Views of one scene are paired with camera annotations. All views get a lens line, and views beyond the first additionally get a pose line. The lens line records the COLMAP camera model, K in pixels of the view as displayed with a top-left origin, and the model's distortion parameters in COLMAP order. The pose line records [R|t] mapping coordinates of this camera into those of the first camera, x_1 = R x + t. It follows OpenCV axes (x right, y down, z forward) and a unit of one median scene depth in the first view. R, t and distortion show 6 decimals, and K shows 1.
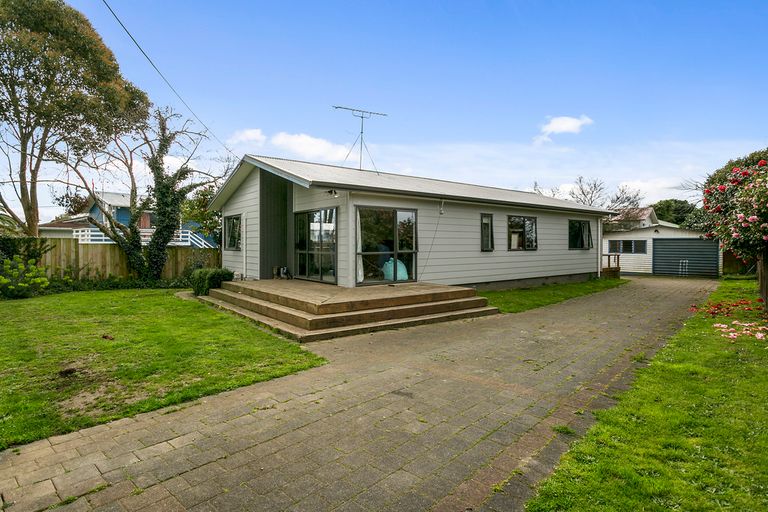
lens RADIAL K [[413.2, 0, 381.5], [0, 413.2, 244.1], [0, 0, 1]] dist [0.003937, 0.000280]
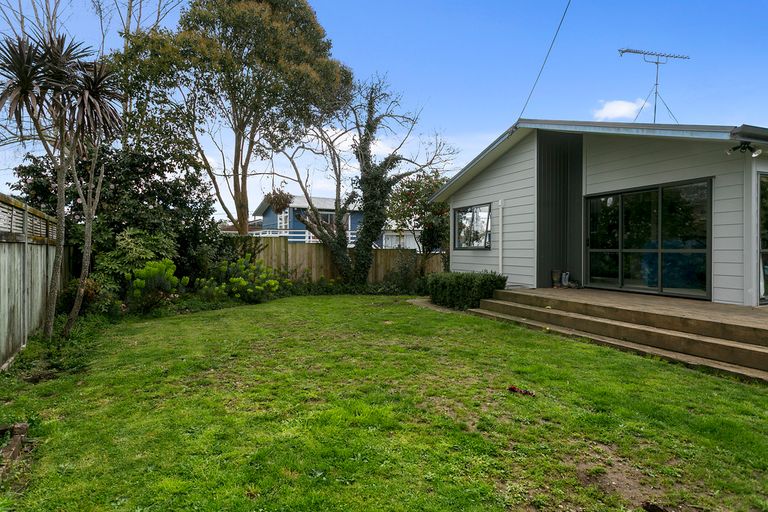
lens RADIAL K [[413.2, 0, 381.5], [0, 413.2, 244.1], [0, 0, 1]] dist [0.003937, 0.000280]
pose [[0.966180, -0.003736, -0.257841, -0.291905], [0.000279, 0.999910, -0.013441, 0.013574], [0.257868, 0.012914, 0.966094, 0.171030]]
